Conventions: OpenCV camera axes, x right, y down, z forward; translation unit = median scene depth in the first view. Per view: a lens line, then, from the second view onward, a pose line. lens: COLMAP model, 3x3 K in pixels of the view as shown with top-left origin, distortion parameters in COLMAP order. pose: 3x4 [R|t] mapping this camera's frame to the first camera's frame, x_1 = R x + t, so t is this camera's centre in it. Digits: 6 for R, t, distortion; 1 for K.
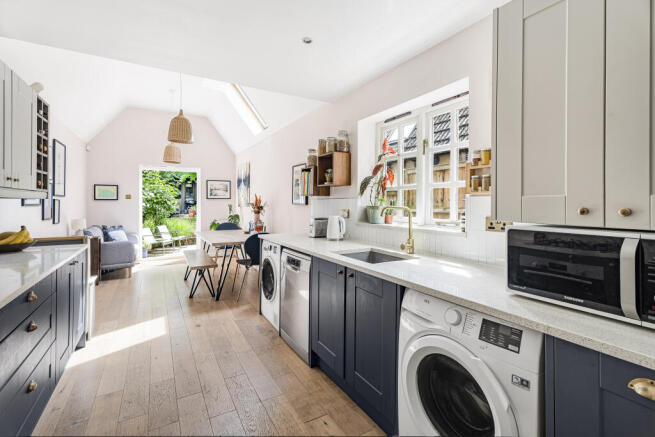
lens RADIAL K [[298.7, 0, 331.0], [0, 298.7, 215.5], [0, 0, 1]] dist [0.000919, 0.000231]
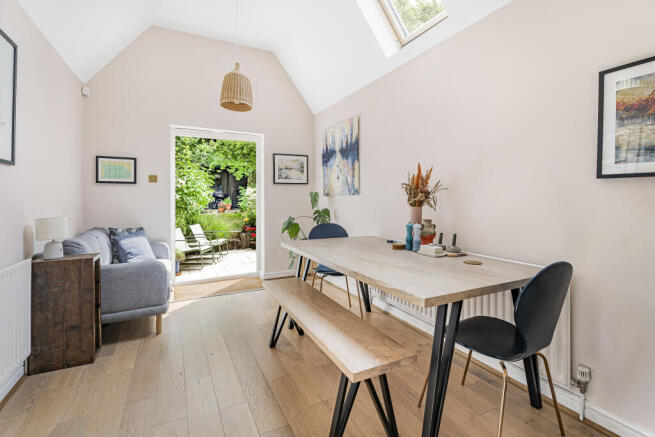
lens RADIAL K [[298.7, 0, 324.6], [0, 298.7, 214.8], [0, 0, 1]] dist [0.000919, 0.000231]
pose [[0.997837, 0.001162, -0.065723, -0.298354], [-0.000435, 0.999939, 0.011069, 0.001822], [0.065732, -0.011017, 0.997777, 0.428247]]
